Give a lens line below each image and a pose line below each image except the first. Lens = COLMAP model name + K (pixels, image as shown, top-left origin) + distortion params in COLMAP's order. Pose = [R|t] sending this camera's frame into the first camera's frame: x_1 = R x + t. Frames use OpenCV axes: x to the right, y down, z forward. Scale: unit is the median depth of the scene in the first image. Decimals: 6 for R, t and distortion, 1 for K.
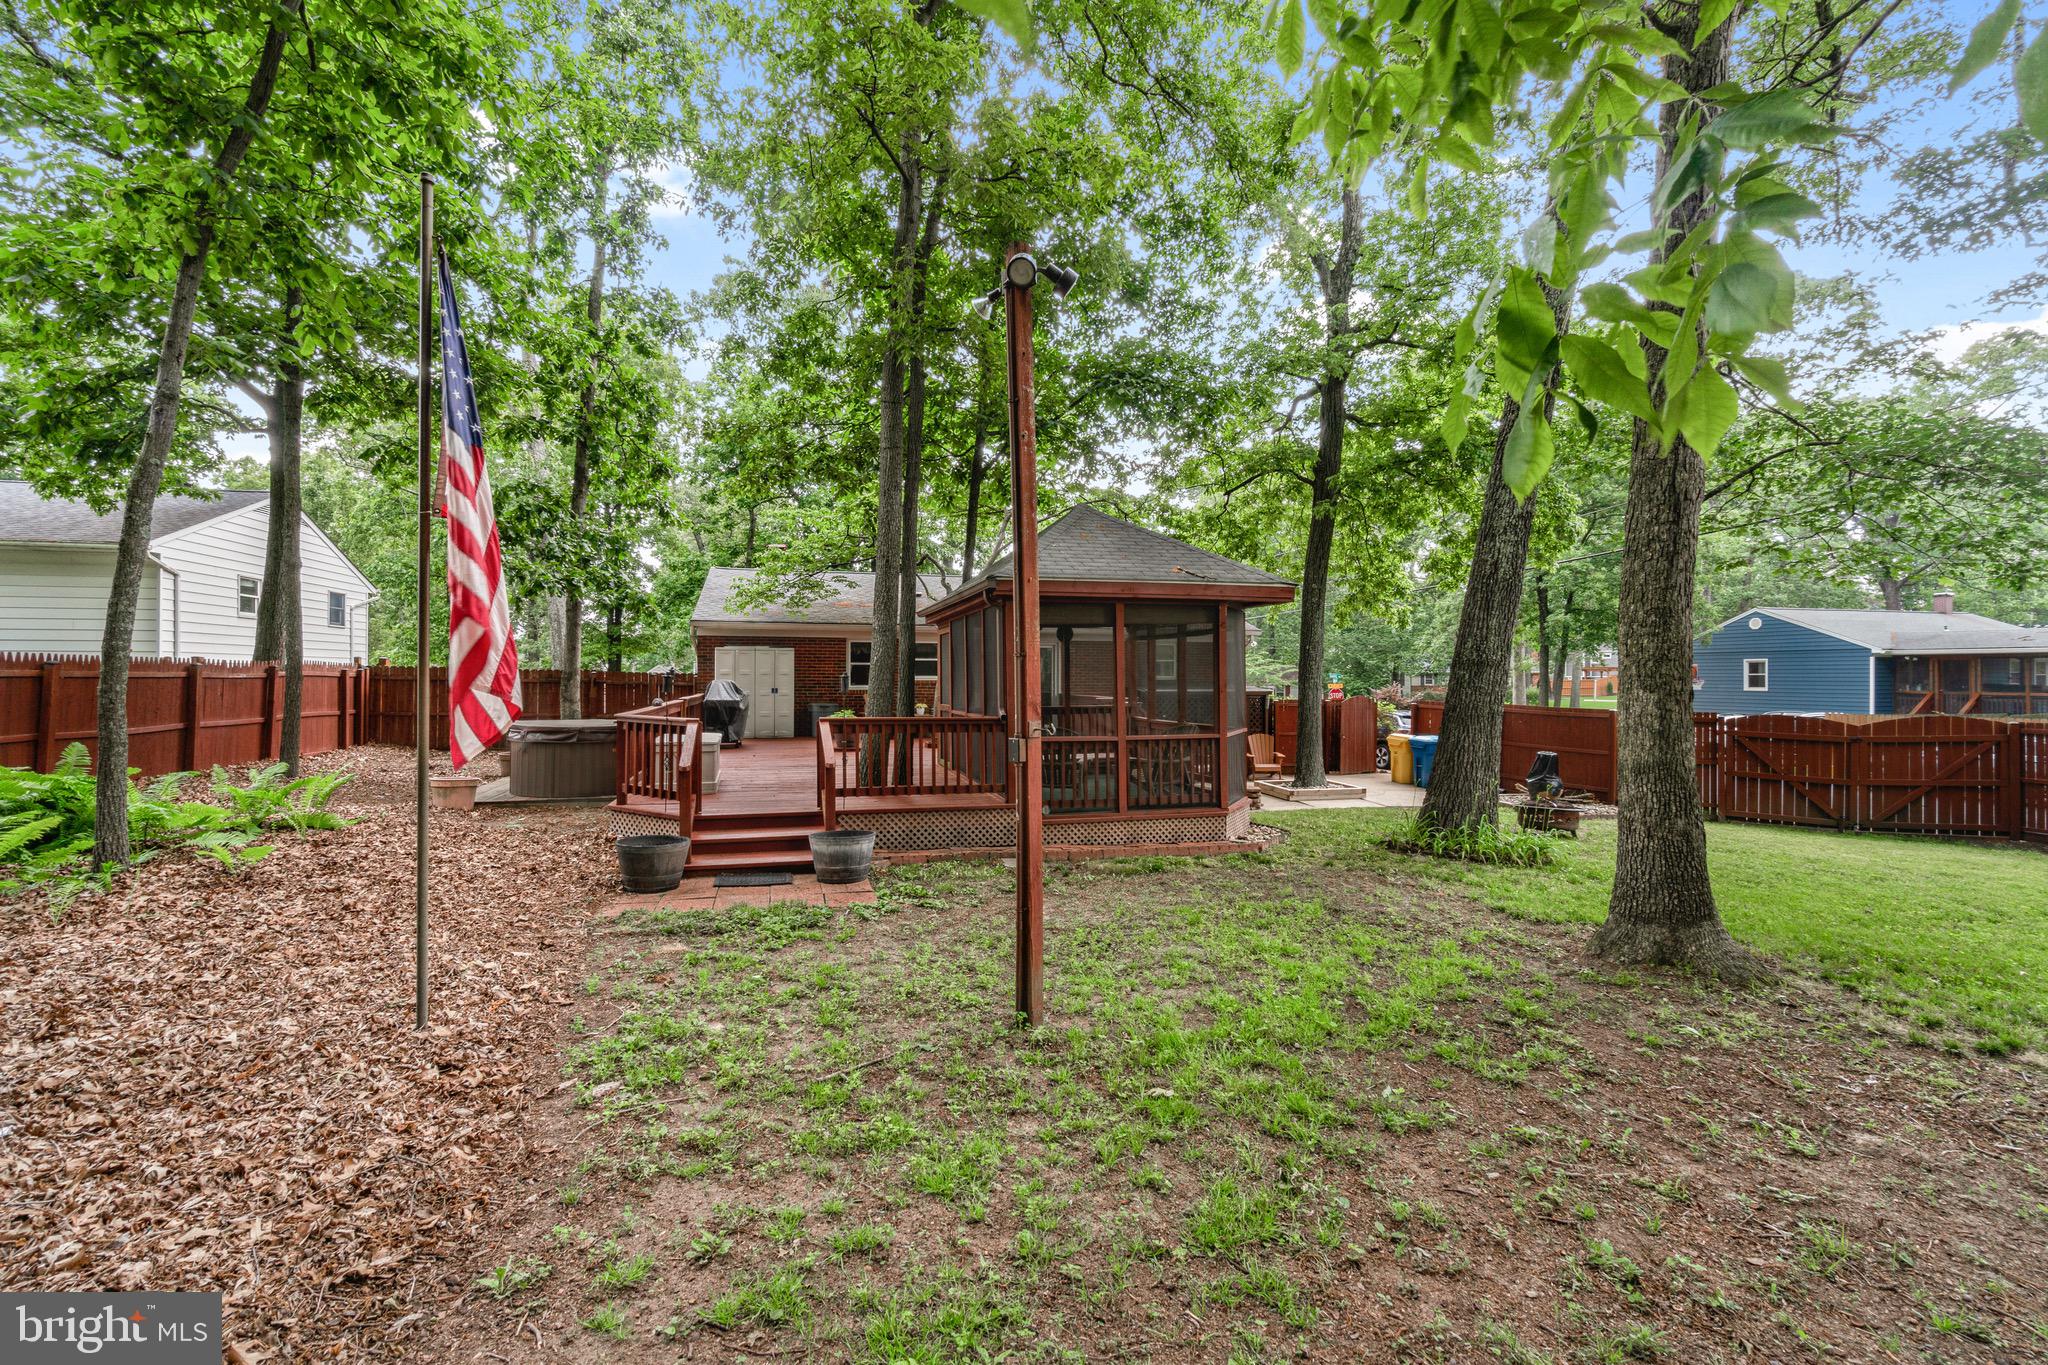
lens RADIAL K [[901.6, 0, 1036.8], [0, 901.6, 677.0], [0, 0, 1]] dist [0.000530, 0.000067]
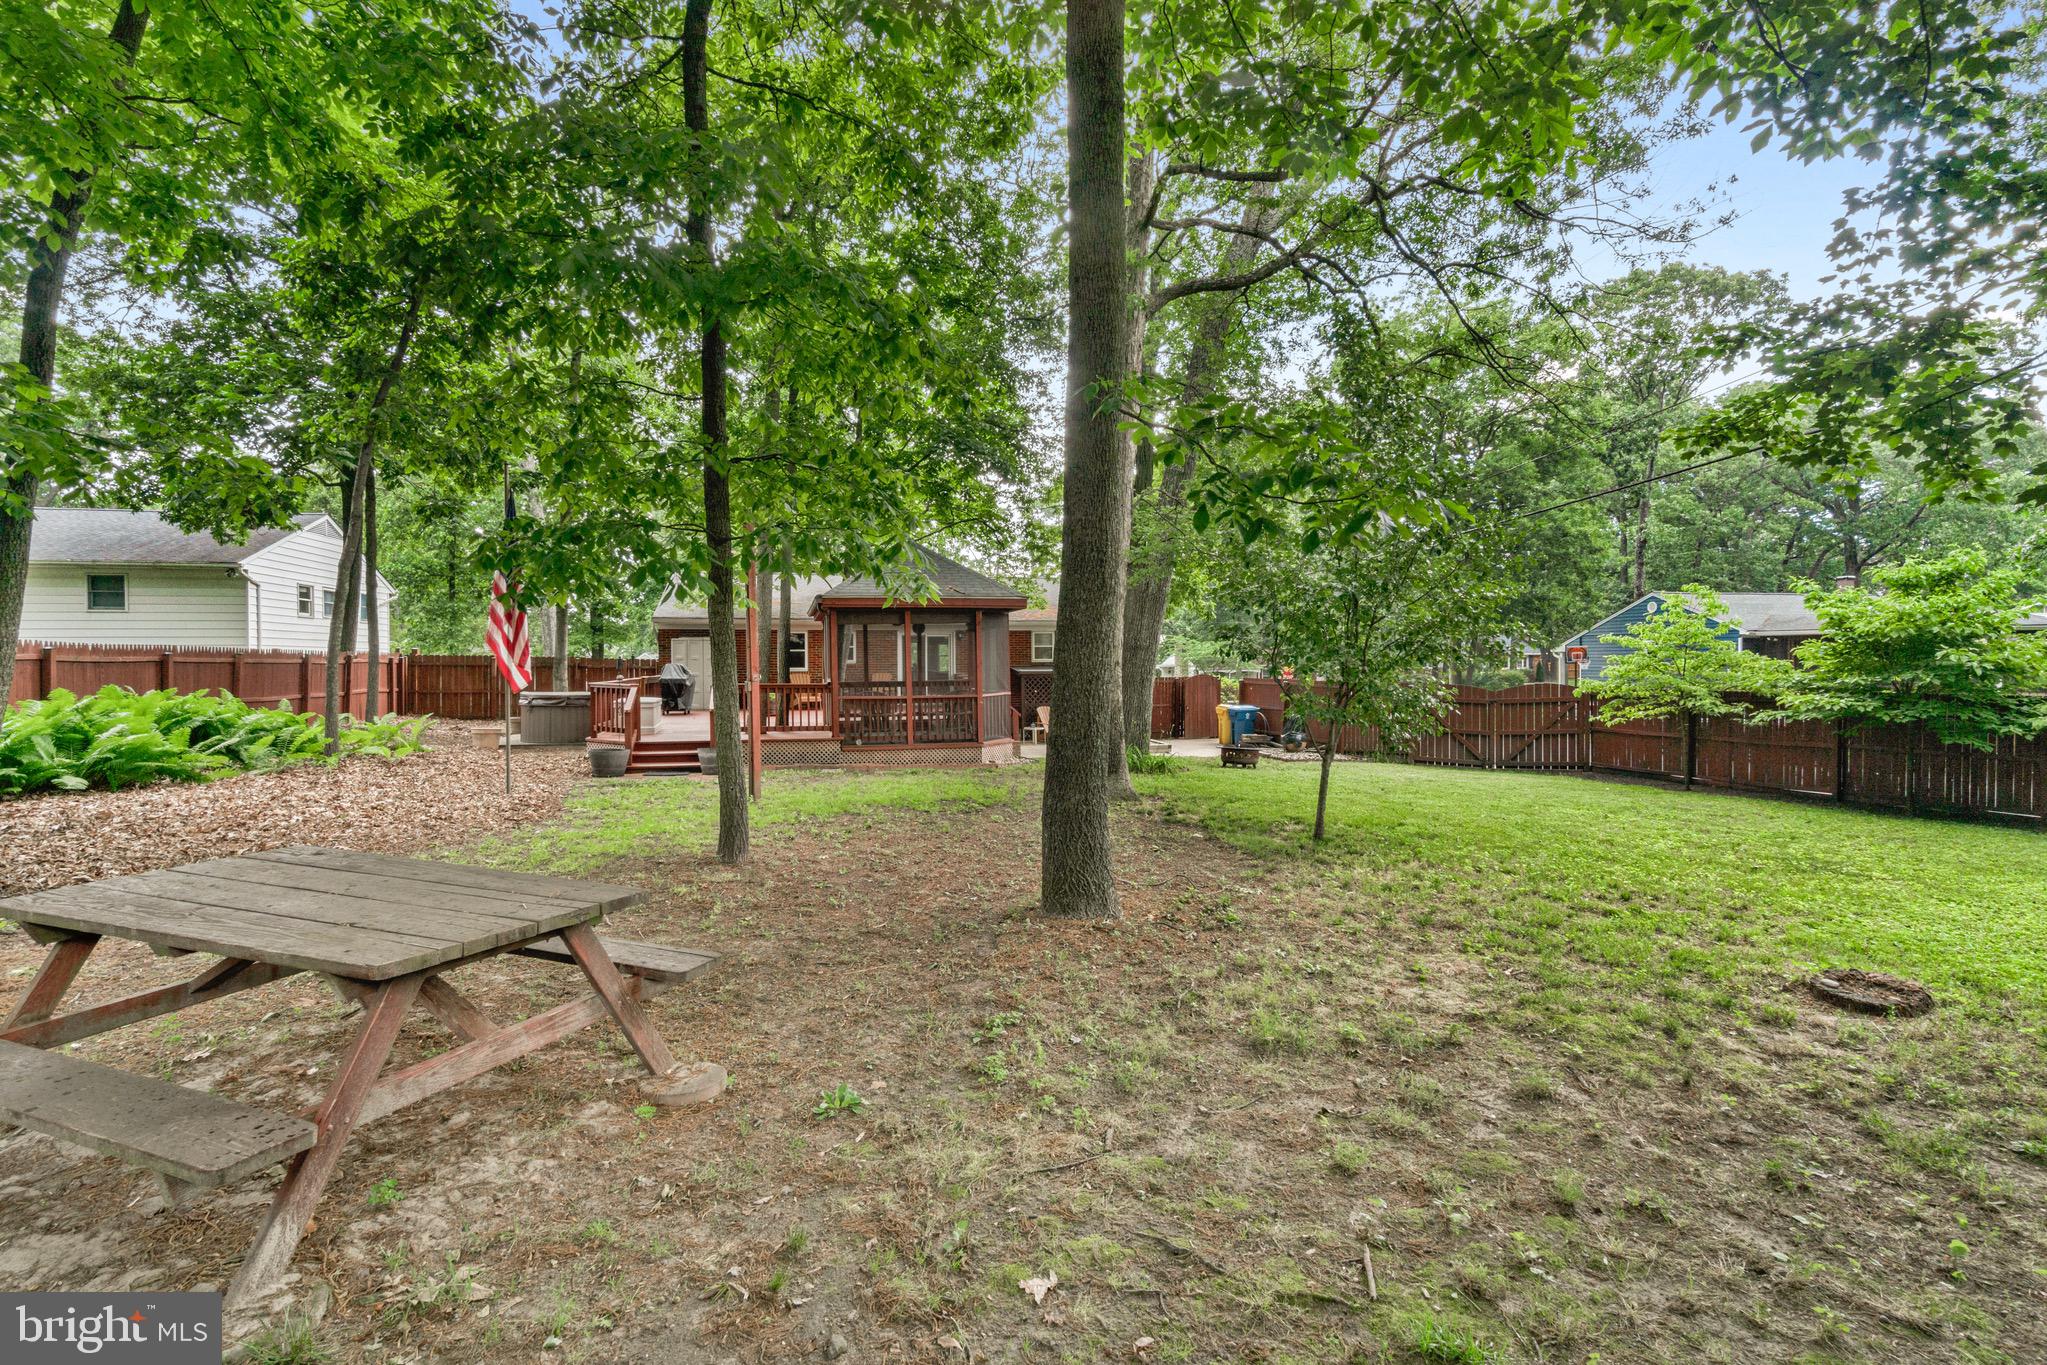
lens RADIAL K [[948.6, 0, 1023.1], [0, 948.6, 674.9], [0, 0, 1]] dist [0.000072, -0.000055]
pose [[0.999772, -0.006155, -0.020425, 0.182060], [0.006453, 0.999873, 0.014556, 0.002516], [0.020332, -0.014685, 0.999685, -0.362019]]
